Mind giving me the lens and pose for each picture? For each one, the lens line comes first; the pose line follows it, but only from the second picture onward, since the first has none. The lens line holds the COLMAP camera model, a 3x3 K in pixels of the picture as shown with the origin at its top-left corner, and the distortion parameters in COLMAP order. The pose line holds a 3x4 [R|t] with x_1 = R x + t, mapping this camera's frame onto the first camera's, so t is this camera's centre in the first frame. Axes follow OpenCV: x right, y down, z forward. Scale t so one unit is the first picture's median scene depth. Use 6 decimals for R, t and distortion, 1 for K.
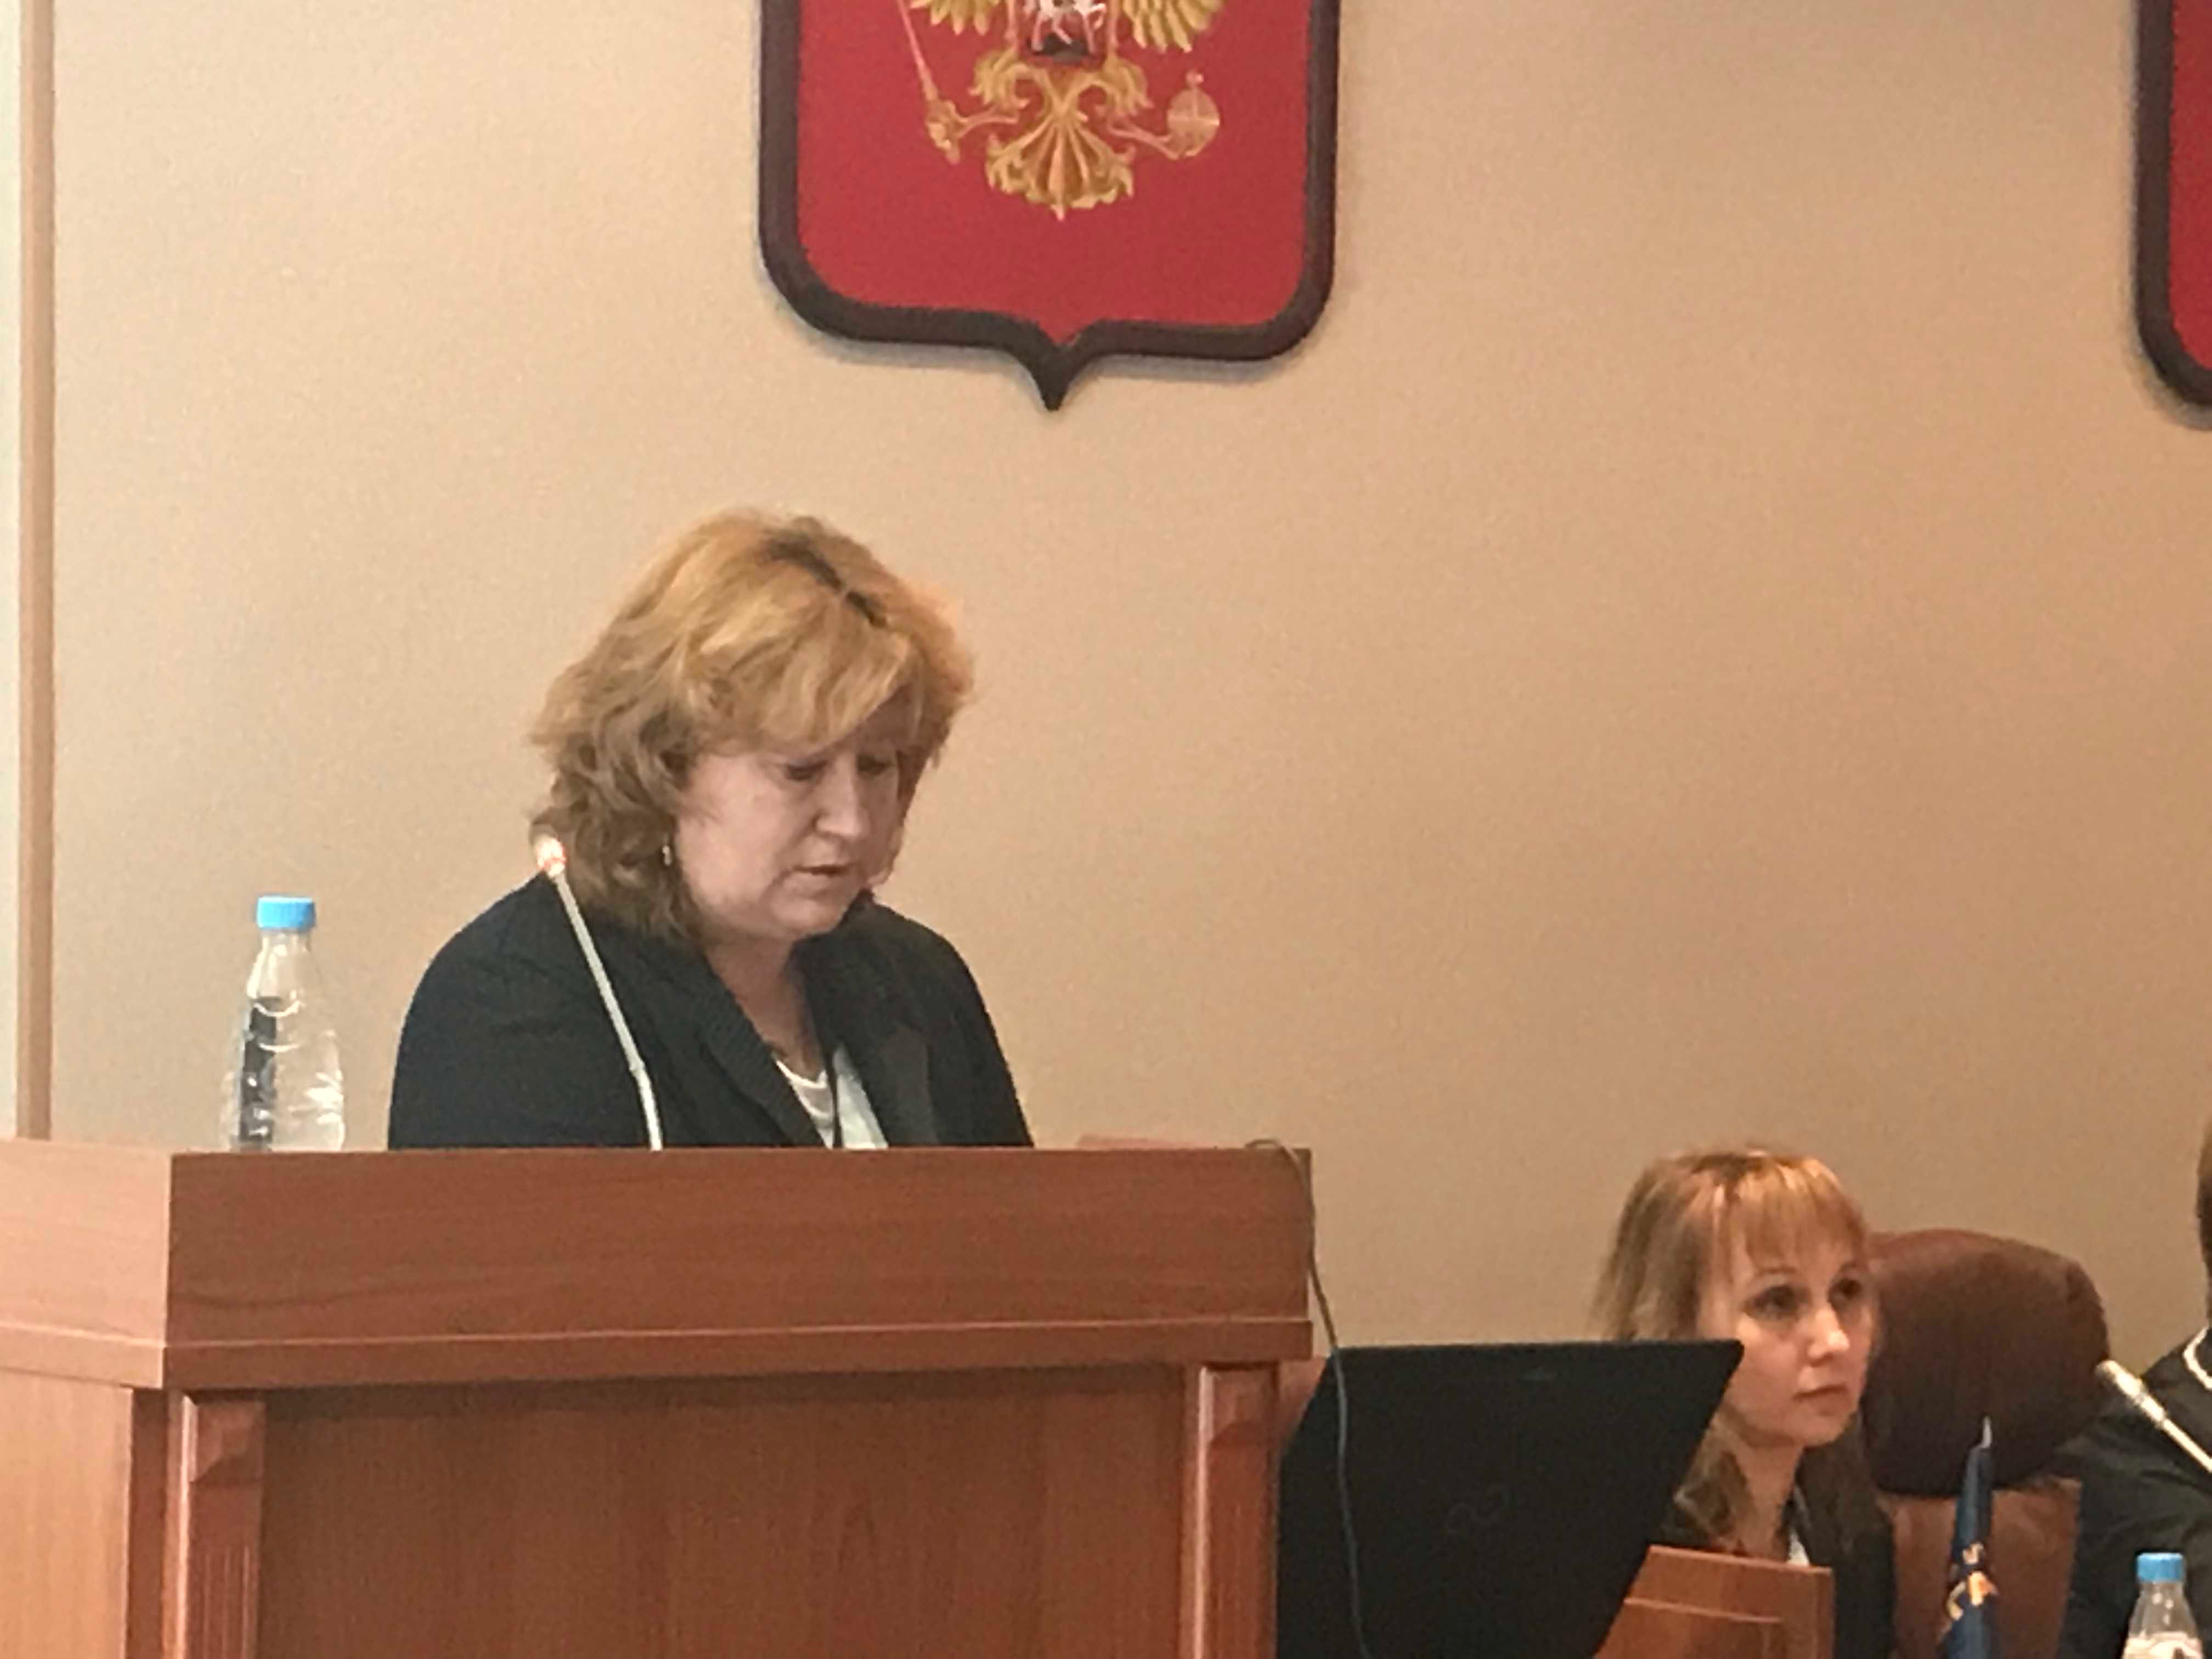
lens RADIAL K [[7331.6, 0, 1106.0], [0, 7331.6, 829.5], [0, 0, 1]] dist [0.080861, 3.368465]
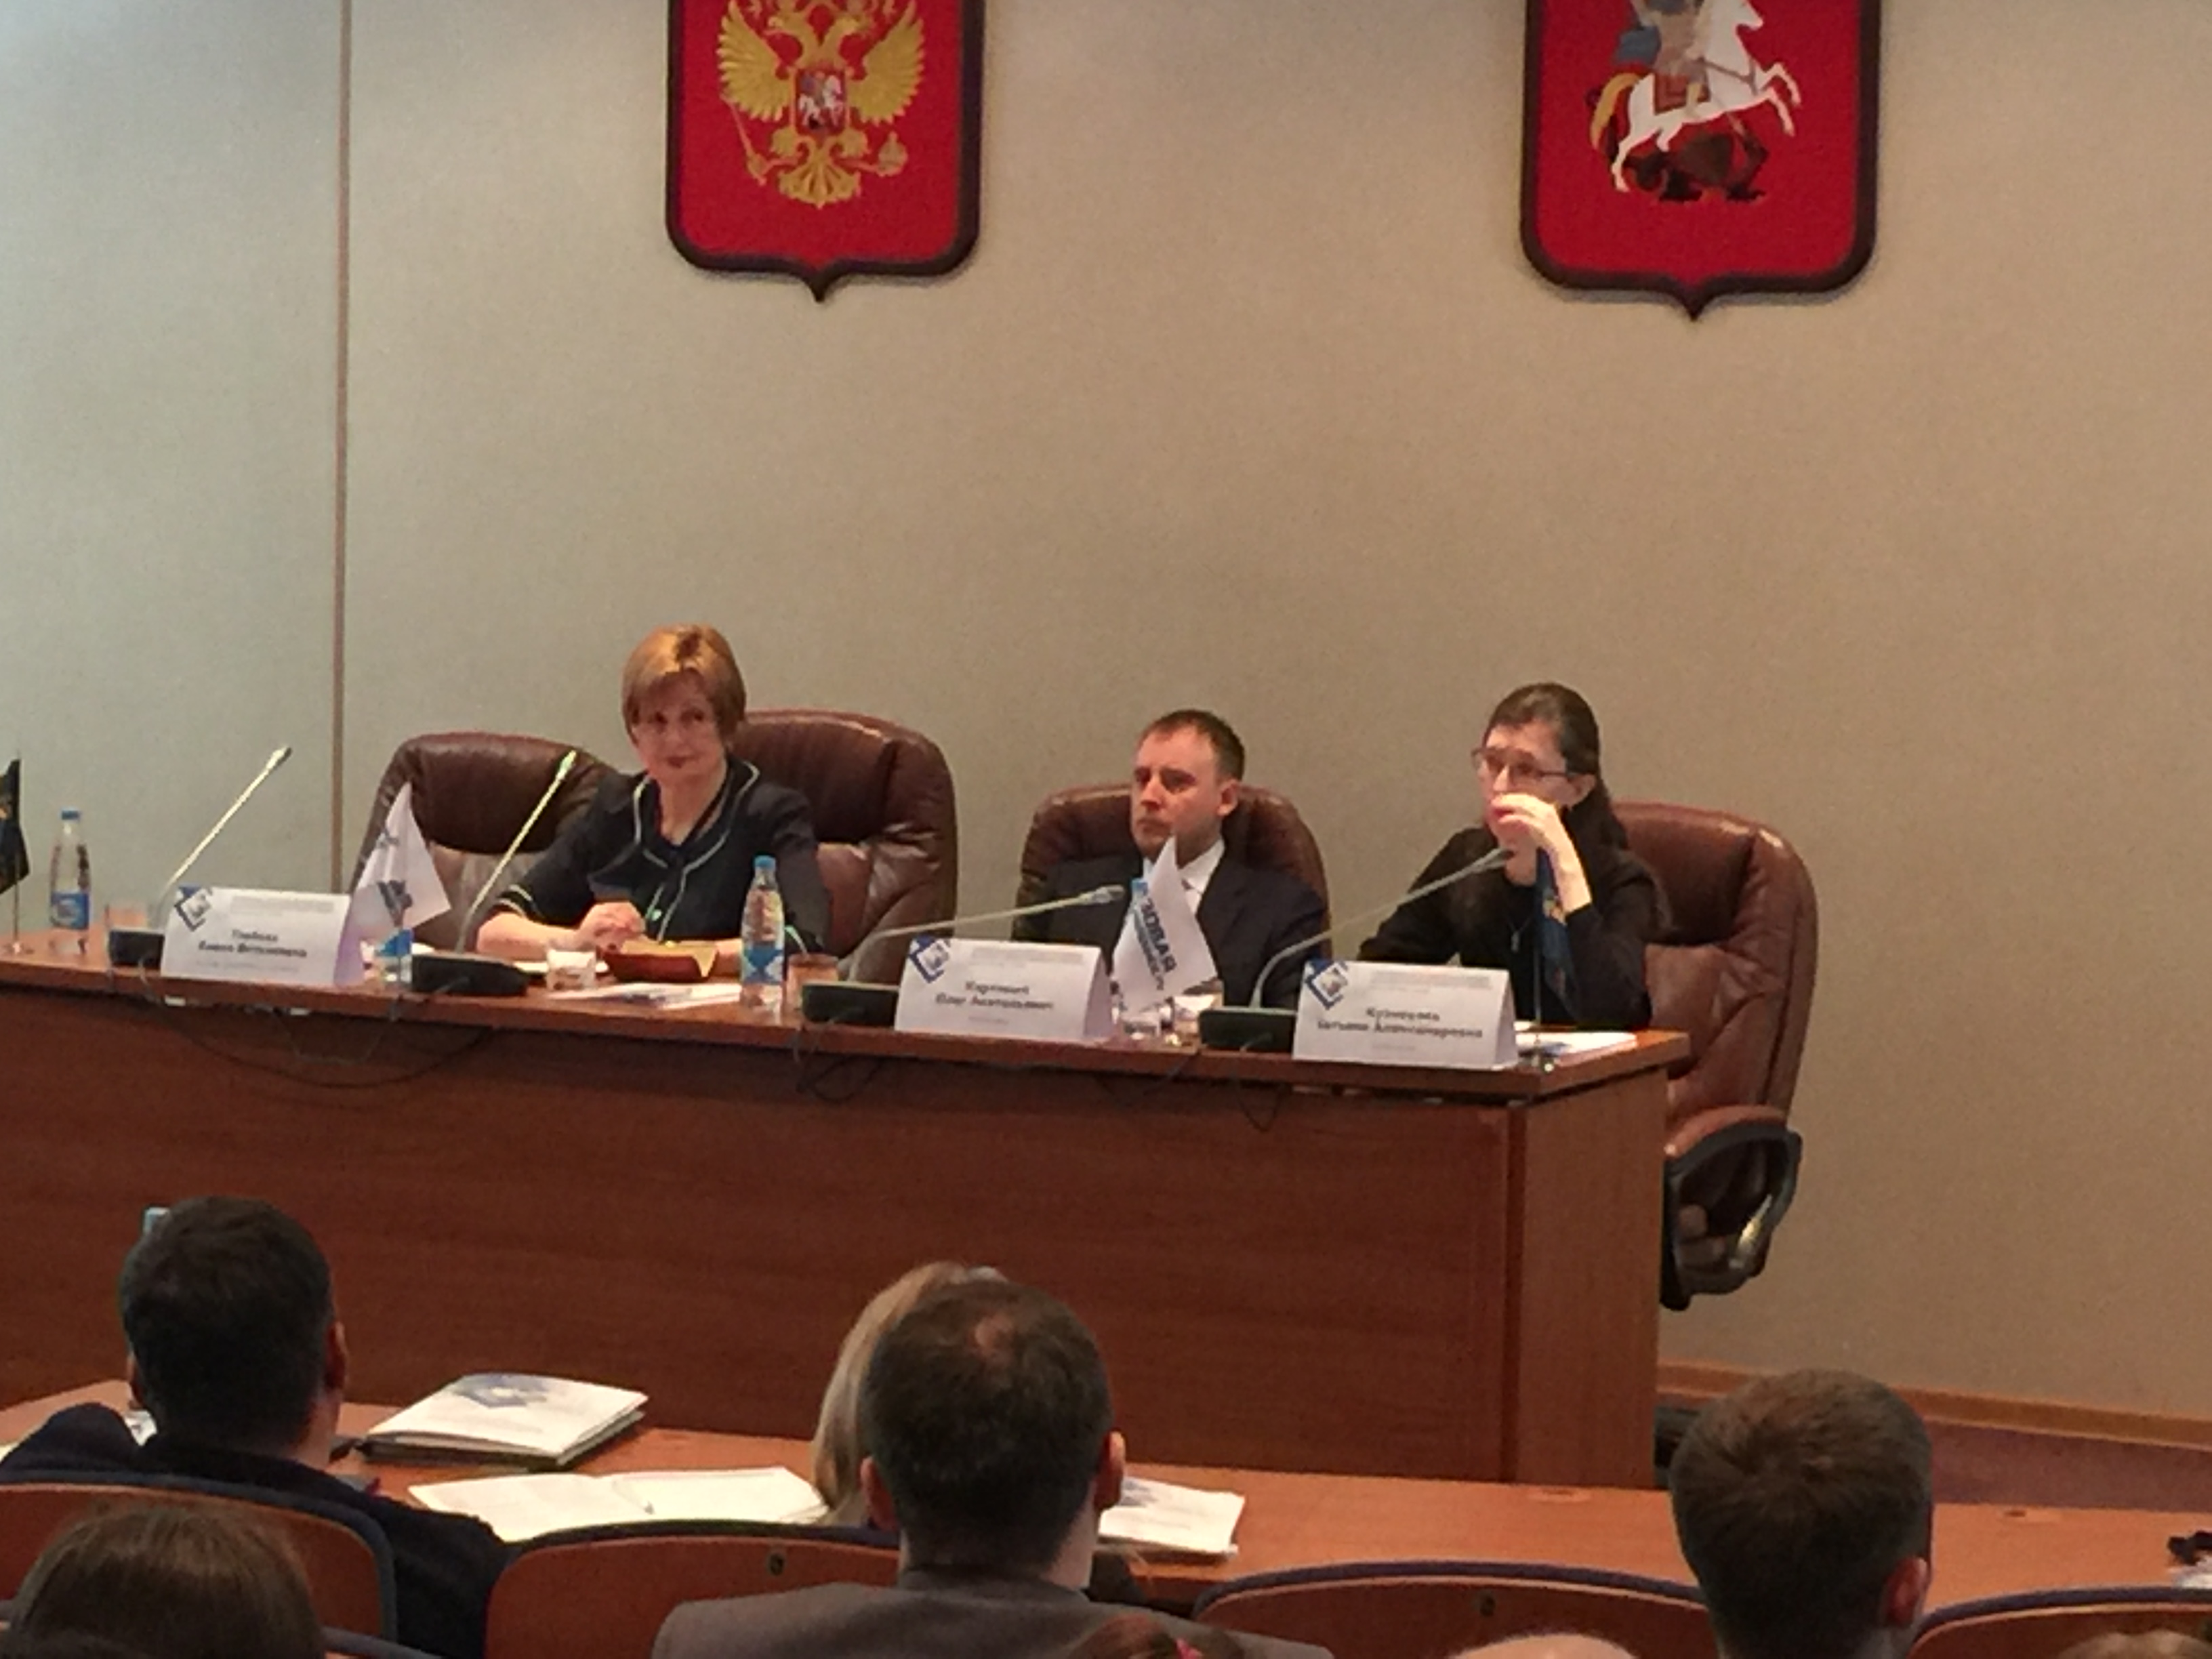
lens RADIAL K [[6083.5, 0, 1385.6], [0, 6083.5, 834.9], [0, 0, 1]] dist [0.055442, -0.211188]
pose [[0.463302, 0.078964, -0.882676, 1.984571], [-0.027753, 0.996827, 0.074609, -0.050230], [0.885766, -0.010070, 0.464023, 0.434824]]
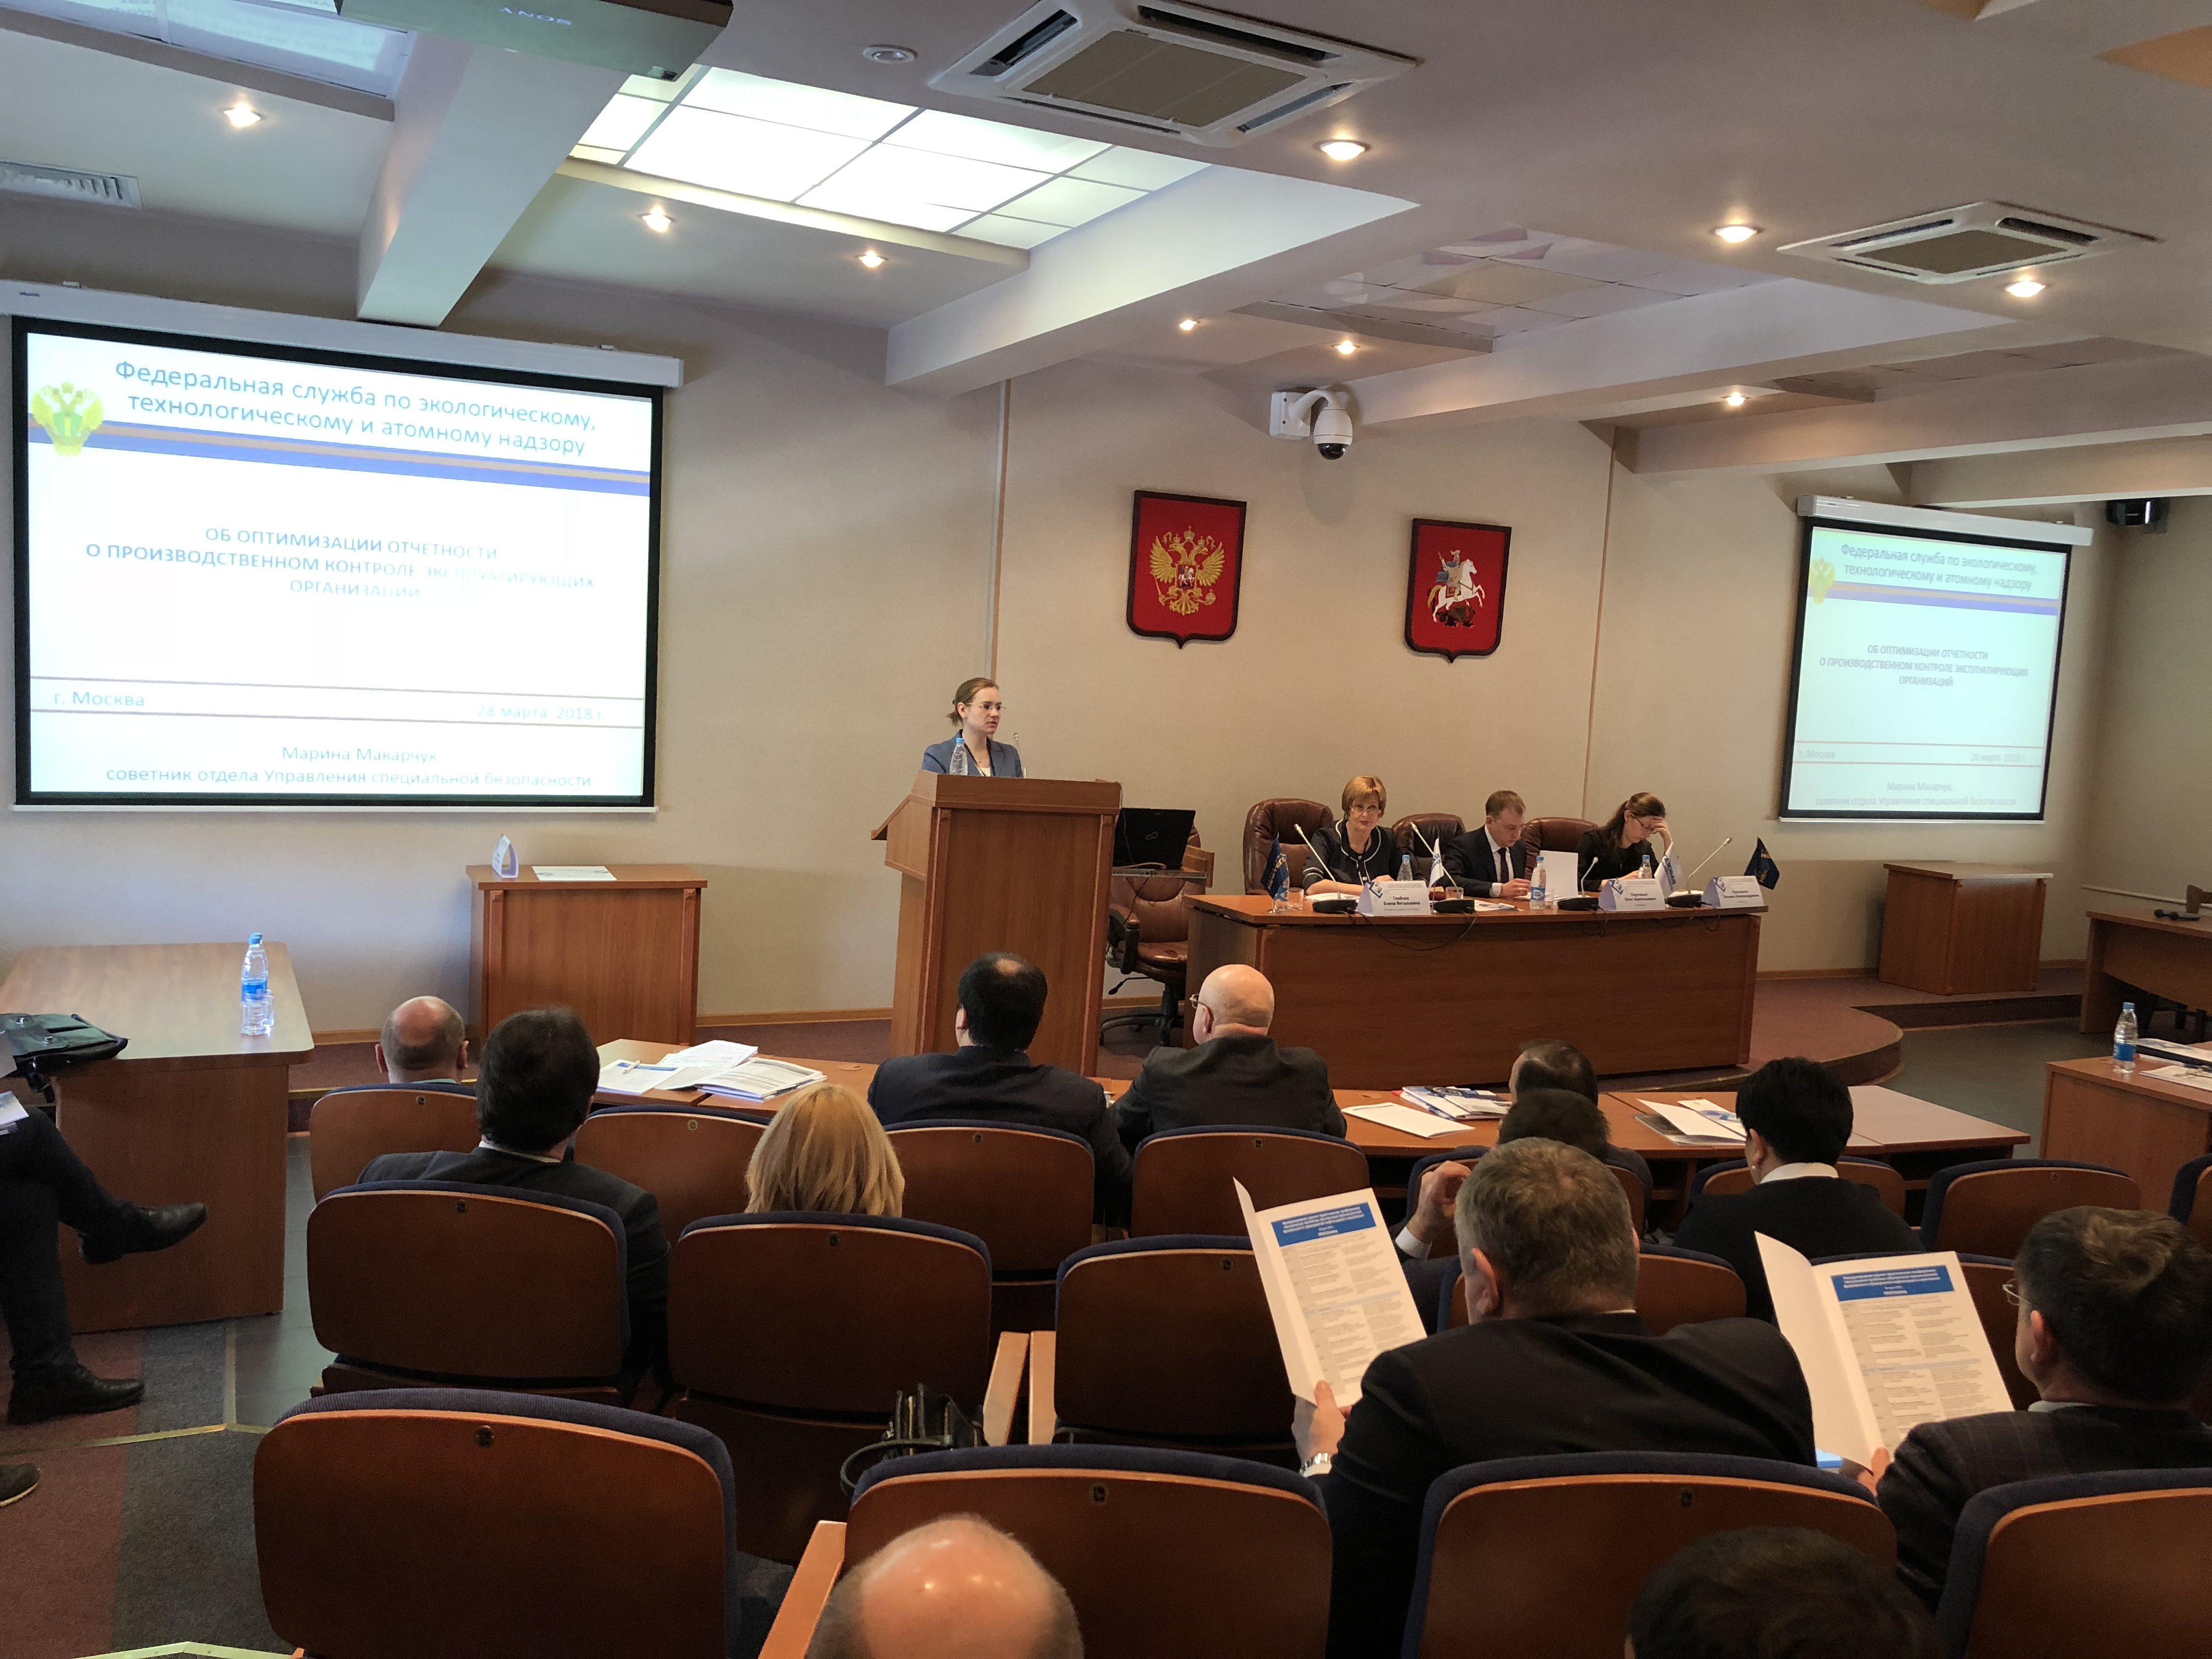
lens RADIAL K [[1778.2, 0, 1093.4], [0, 1778.2, 828.4], [0, 0, 1]] dist [0.069381, -0.007796]
pose [[0.977013, 0.067403, -0.202246, 0.270982], [-0.050477, 0.994866, 0.087716, -0.045298], [0.207120, -0.075491, 0.975399, -0.473975]]
